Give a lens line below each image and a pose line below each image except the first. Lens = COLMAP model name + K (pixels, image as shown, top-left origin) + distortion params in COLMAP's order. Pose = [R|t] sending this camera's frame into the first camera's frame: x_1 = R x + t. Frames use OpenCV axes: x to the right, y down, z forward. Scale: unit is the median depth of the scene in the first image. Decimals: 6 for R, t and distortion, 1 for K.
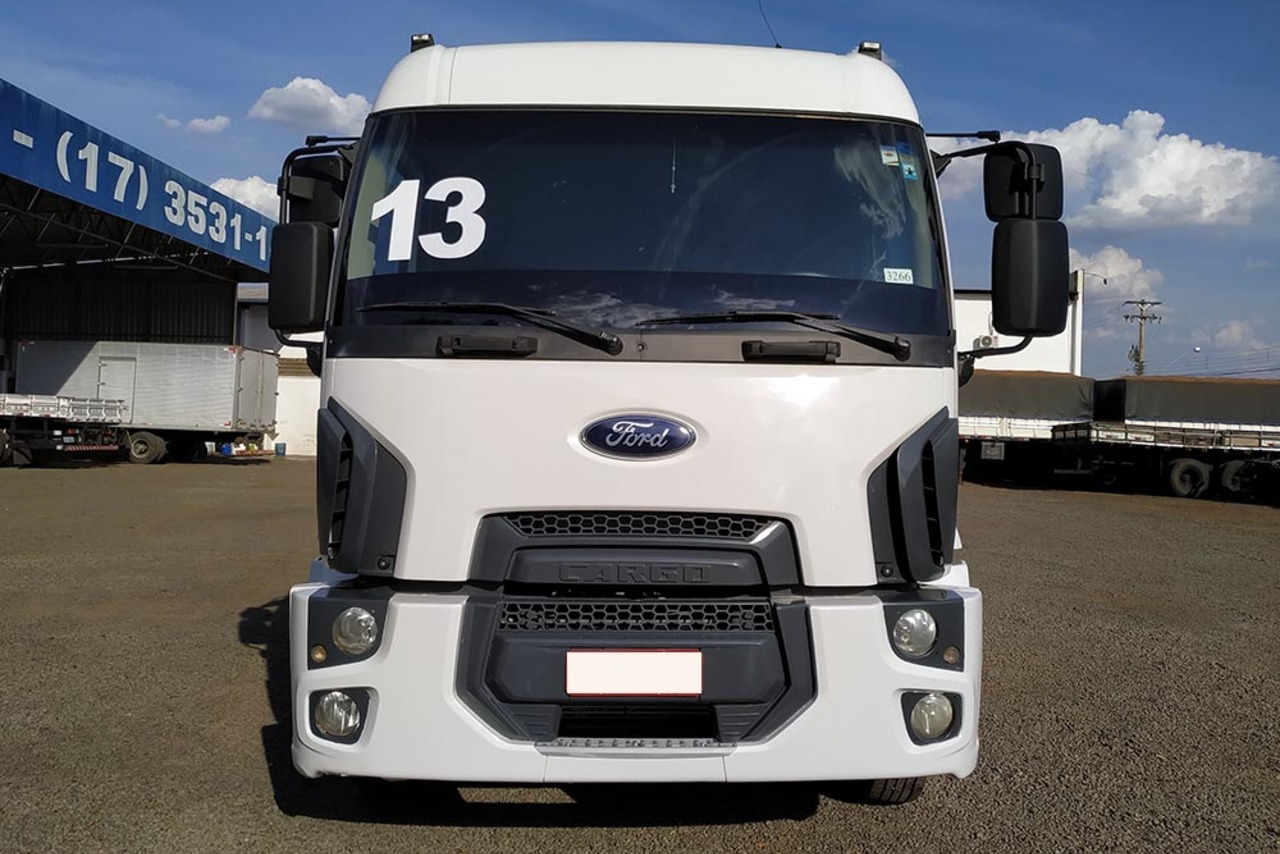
lens RADIAL K [[1088.9, 0, 639.7], [0, 1088.9, 423.0], [0, 0, 1]] dist [-0.009802, -0.003535]
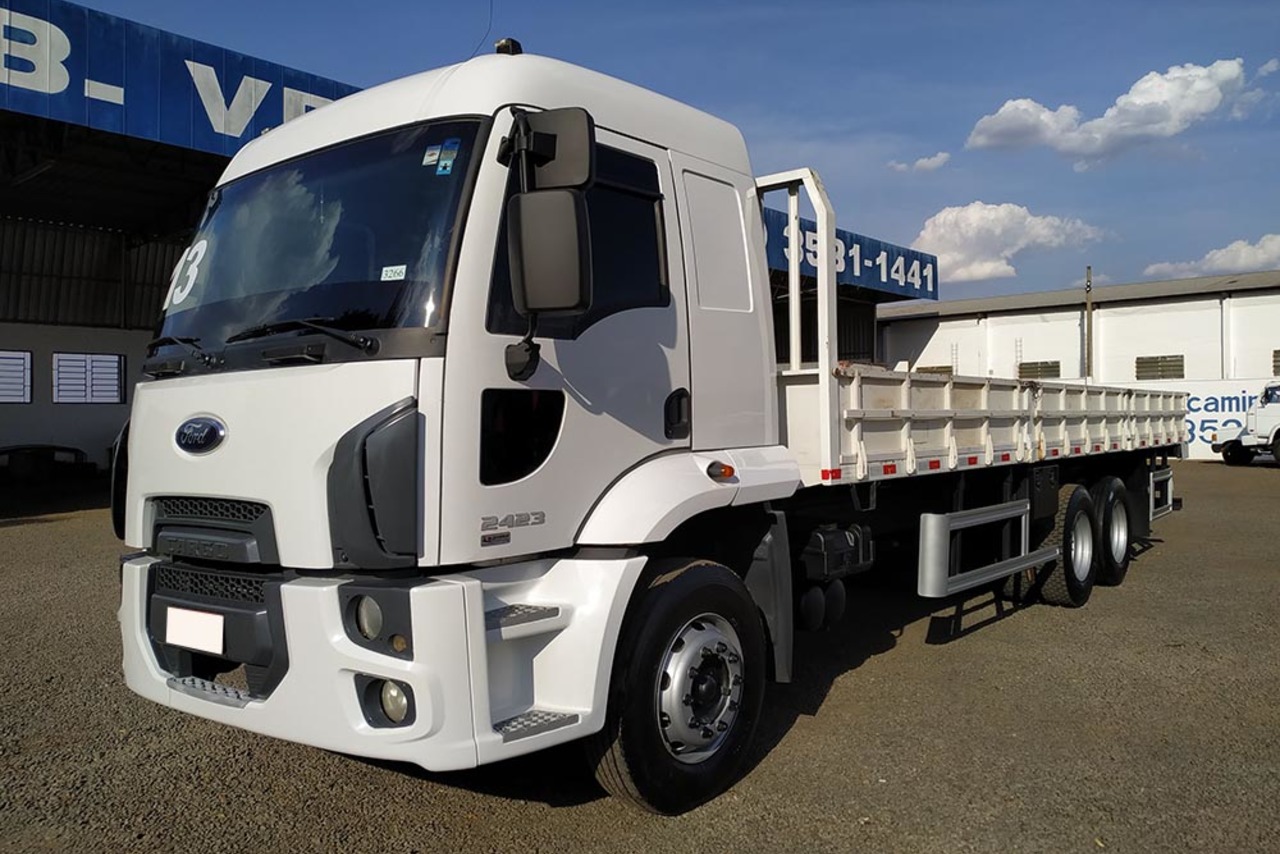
lens RADIAL K [[1001.1, 0, 641.7], [0, 1001.1, 428.0], [0, 0, 1]] dist [0.007312, -0.012579]
pose [[0.783050, -0.031459, -0.621163, 0.963528], [0.032187, 0.999431, -0.010041, 0.027129], [0.621126, -0.012131, 0.783617, 0.379487]]
